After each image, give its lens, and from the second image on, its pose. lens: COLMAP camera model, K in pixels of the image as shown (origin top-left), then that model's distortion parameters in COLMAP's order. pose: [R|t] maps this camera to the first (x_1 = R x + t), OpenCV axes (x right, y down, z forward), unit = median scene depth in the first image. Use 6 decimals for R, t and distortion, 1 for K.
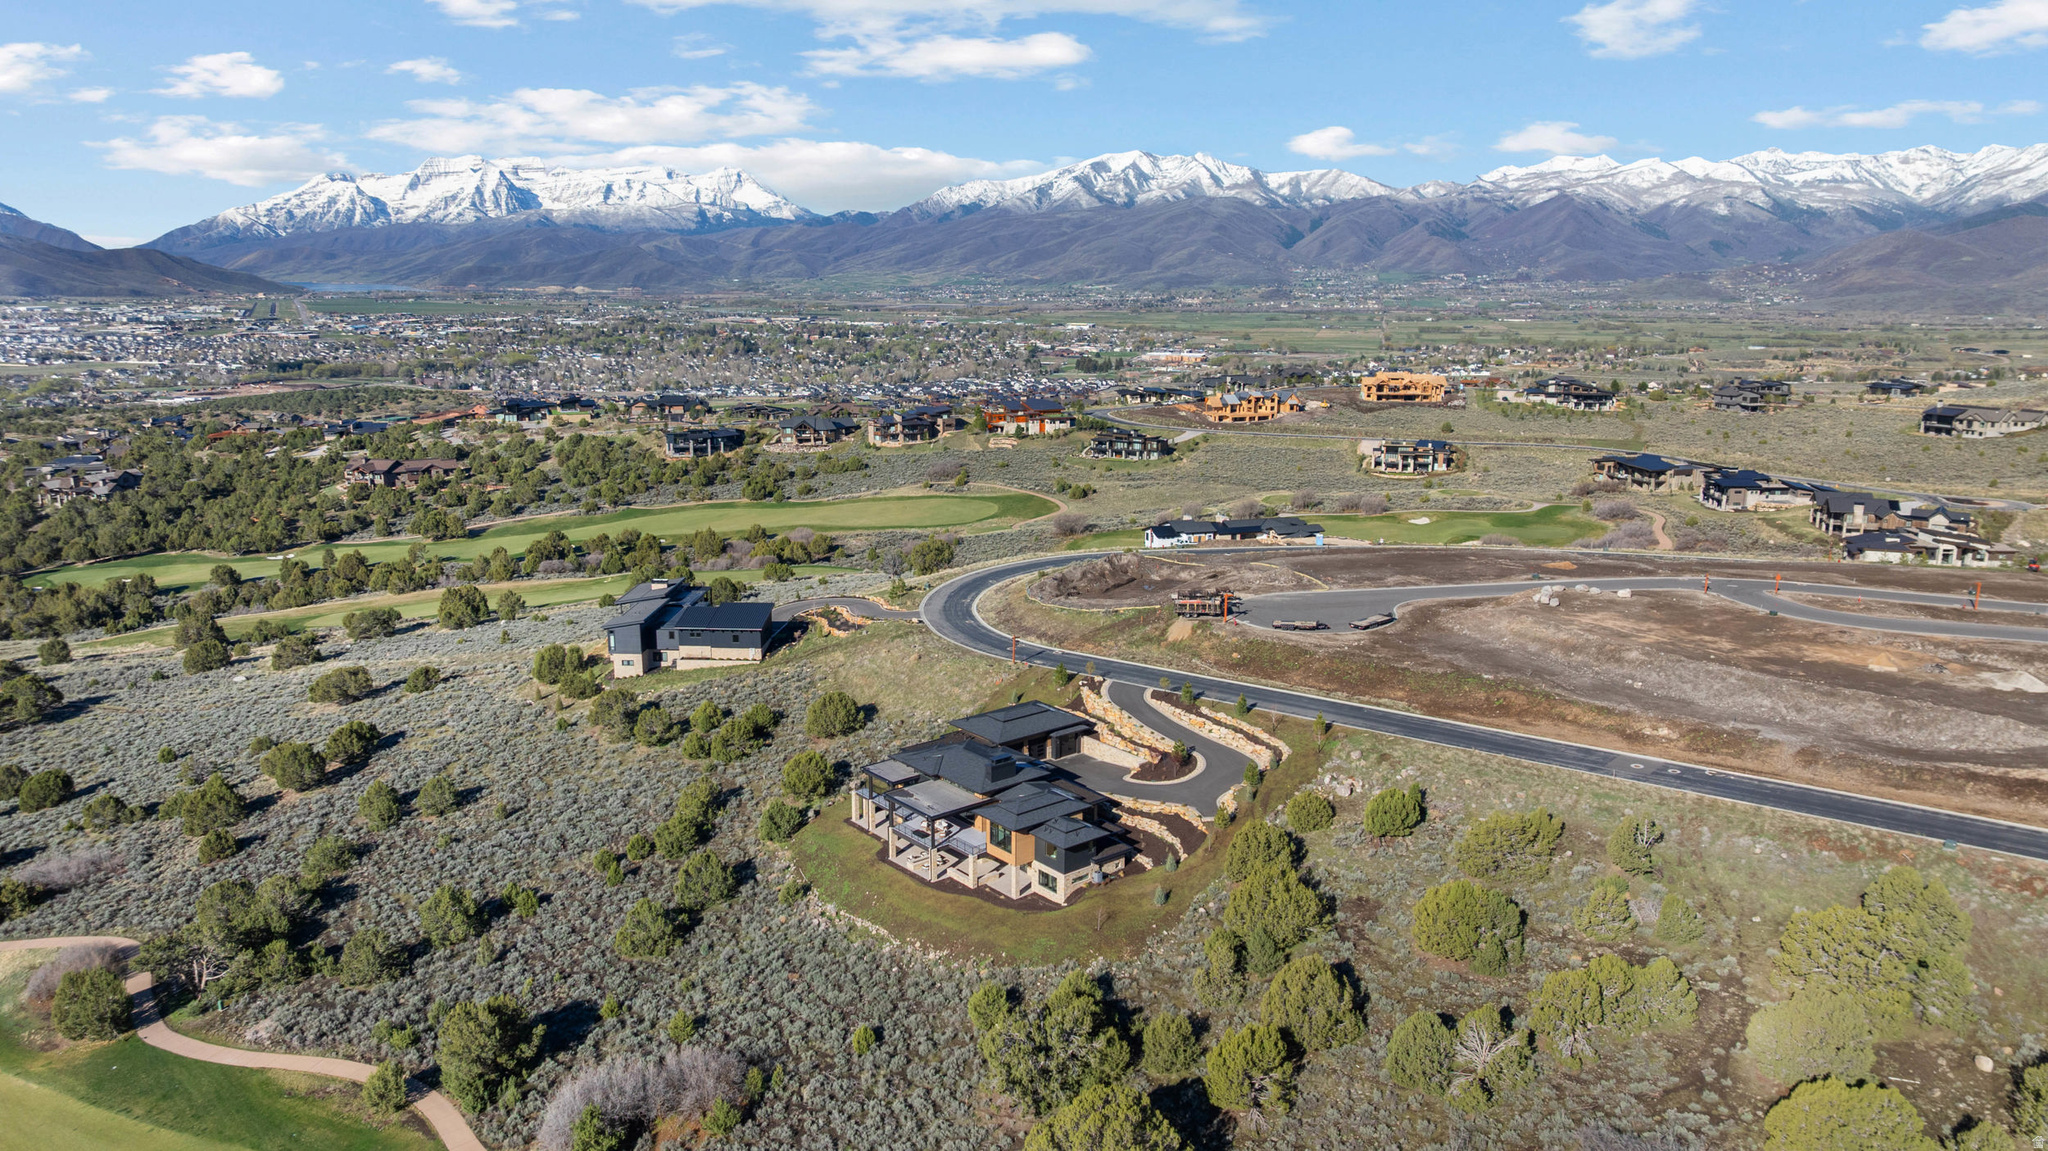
lens RADIAL K [[1442.1, 0, 1024.0], [0, 1442.1, 575.5], [0, 0, 1]] dist [-0.015525, 0.003890]
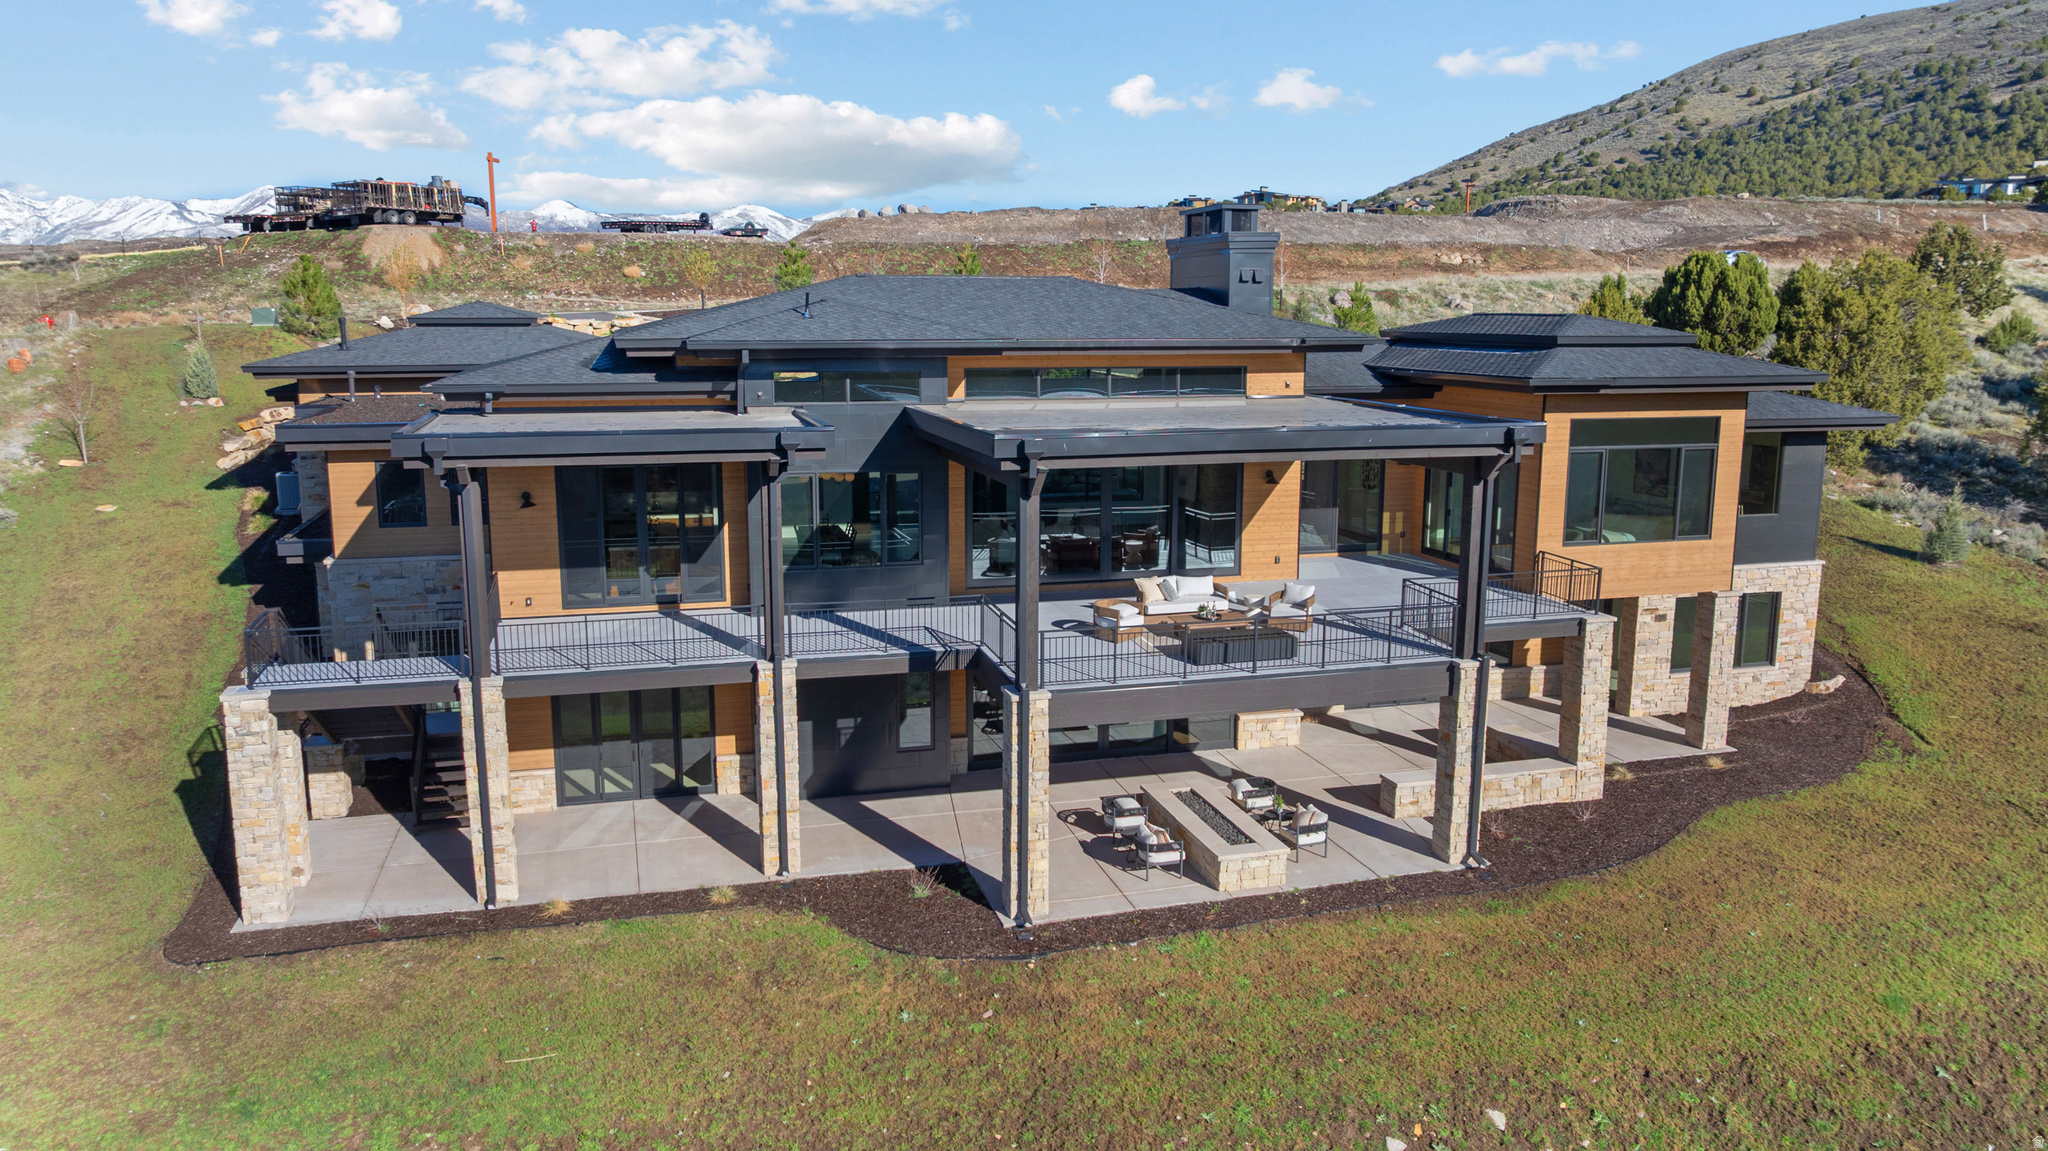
lens RADIAL K [[1442.1, 0, 1024.0], [0, 1442.1, 575.5], [0, 0, 1]] dist [-0.015525, 0.003890]
pose [[0.405561, -0.166924, 0.898697, -0.170343], [0.200162, 0.975540, 0.090868, 0.118979], [-0.891883, 0.143033, 0.429053, 0.739921]]
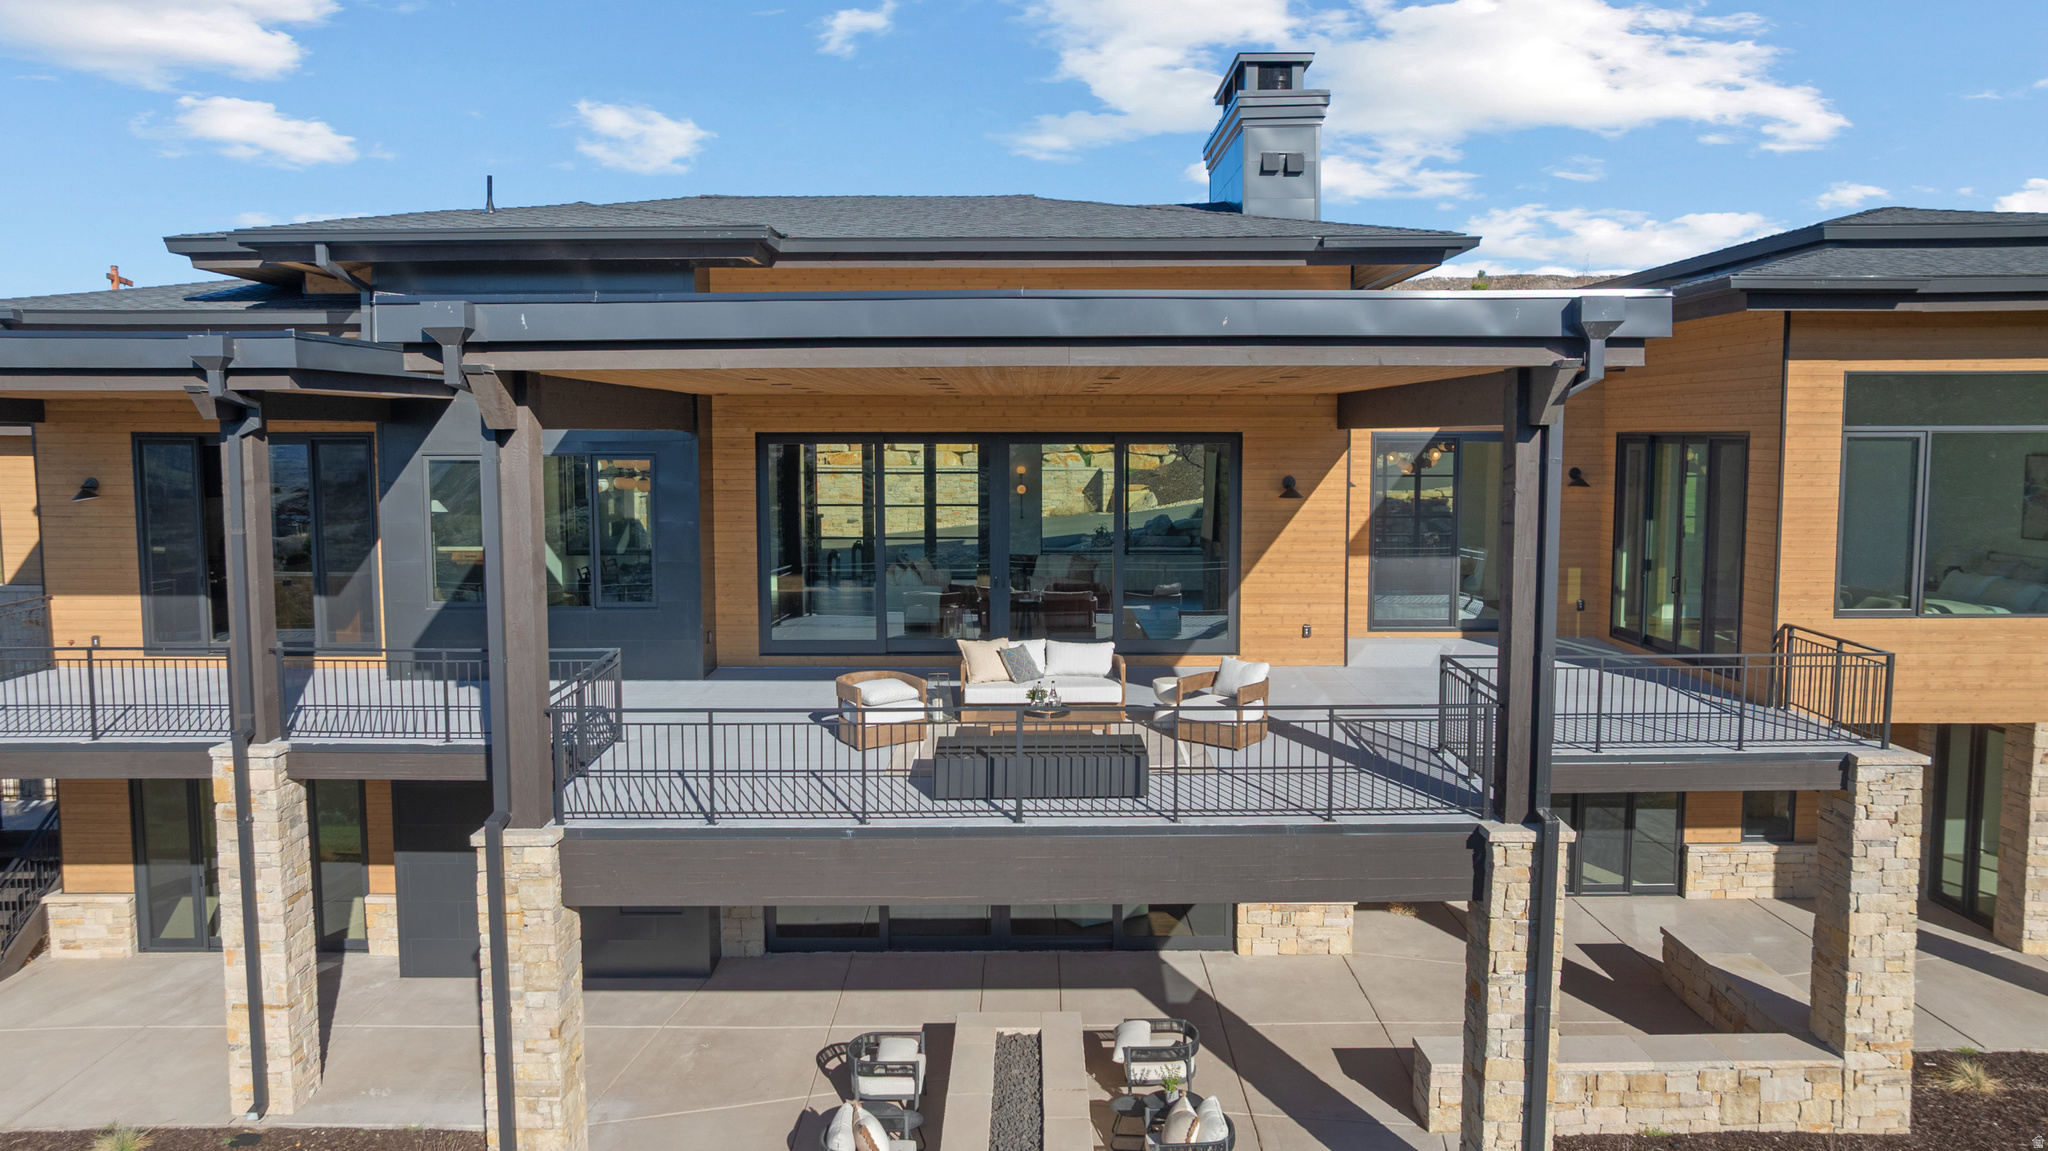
lens RADIAL K [[1450.5, 0, 1024.0], [0, 1450.5, 575.5], [0, 0, 1]] dist [-0.054627, 0.065981]
pose [[0.637672, -0.077876, 0.766361, -0.102248], [0.173427, 0.983849, -0.044328, 0.133944], [-0.750532, 0.161175, 0.640878, 0.736603]]
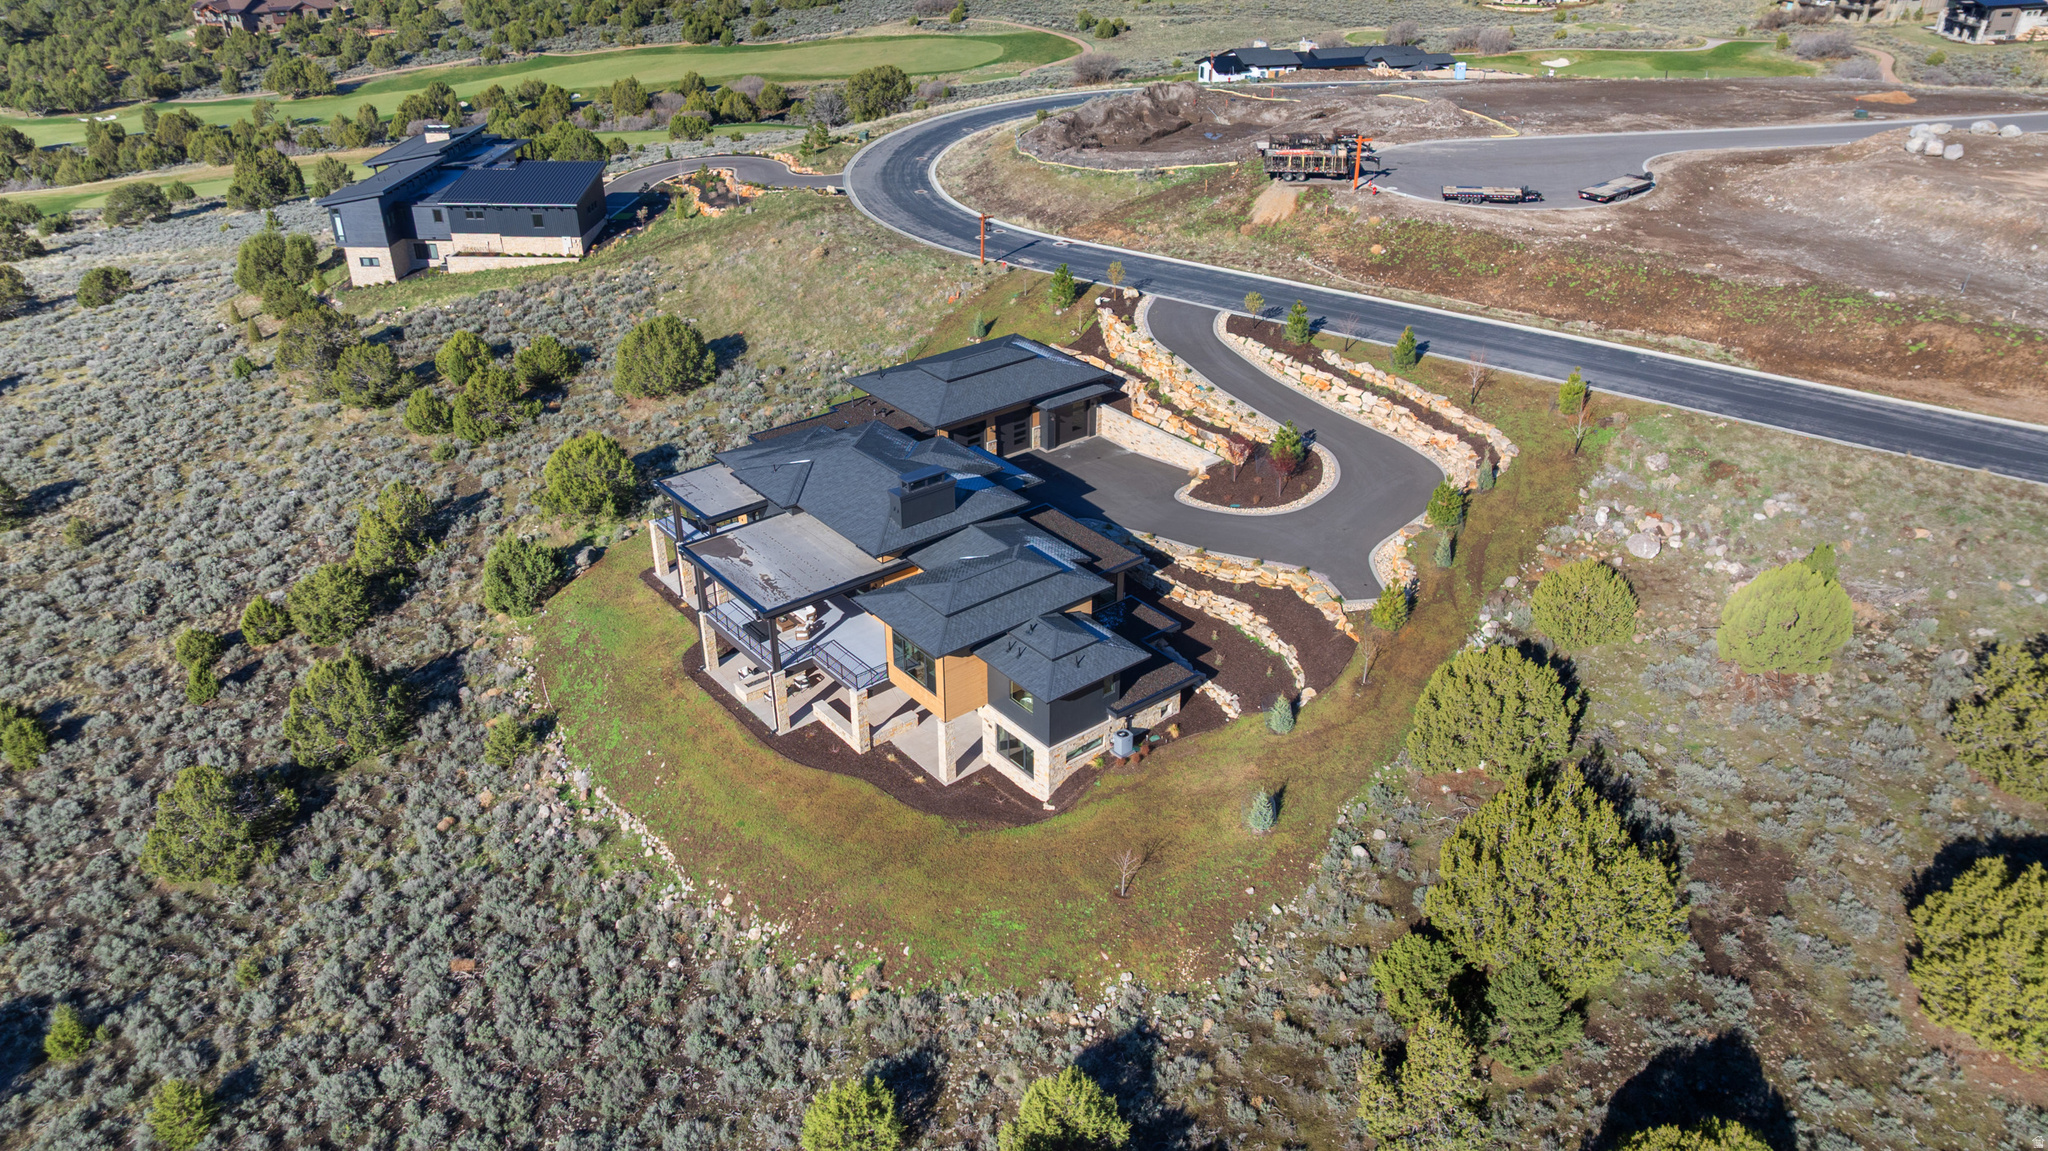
lens RADIAL K [[1444.3, 0, 1024.0], [0, 1444.3, 575.5], [0, 0, 1]] dist [-0.029696, 0.032670]
pose [[0.999823, 0.003350, -0.018513, 0.020605], [0.001956, 0.960173, 0.279398, 0.020246], [0.018711, -0.279385, 0.959997, 0.420491]]
